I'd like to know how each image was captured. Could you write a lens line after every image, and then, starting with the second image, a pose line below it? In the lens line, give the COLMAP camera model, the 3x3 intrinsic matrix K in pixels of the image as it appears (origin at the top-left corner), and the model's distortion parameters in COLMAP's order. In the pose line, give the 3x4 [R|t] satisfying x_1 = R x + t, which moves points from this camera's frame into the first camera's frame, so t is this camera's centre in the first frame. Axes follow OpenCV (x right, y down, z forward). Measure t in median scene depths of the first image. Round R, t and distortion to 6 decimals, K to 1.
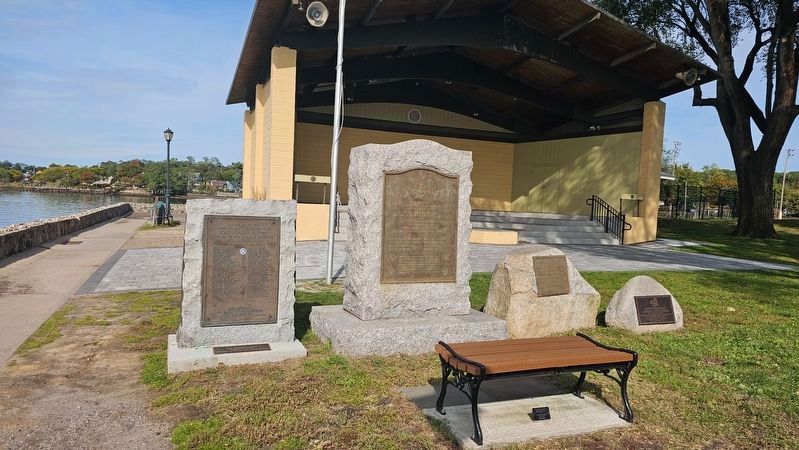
lens RADIAL K [[529.2, 0, 385.4], [0, 529.2, 225.7], [0, 0, 1]] dist [0.087033, -0.086649]
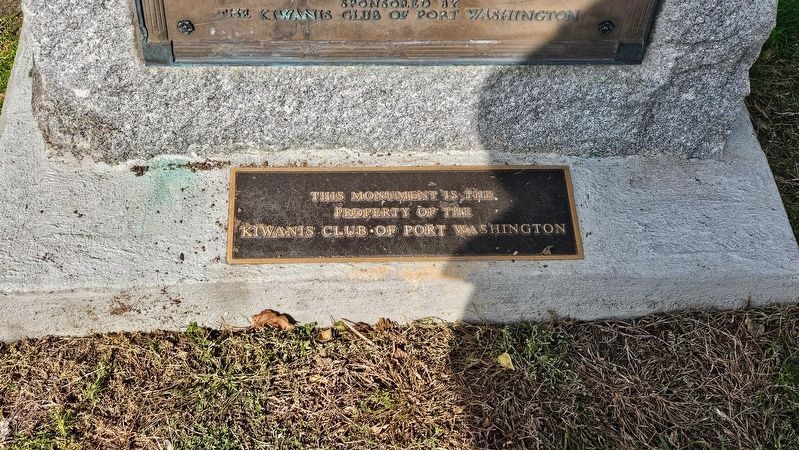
lens RADIAL K [[1086.8, 0, 373.2], [0, 1086.8, 224.7], [0, 0, 1]] dist [0.286310, -1.152726]
pose [[0.938641, 0.257760, -0.229157, -0.171231], [-0.012960, 0.690315, 0.723393, -0.002617], [0.344652, -0.676037, 0.651298, 0.667272]]
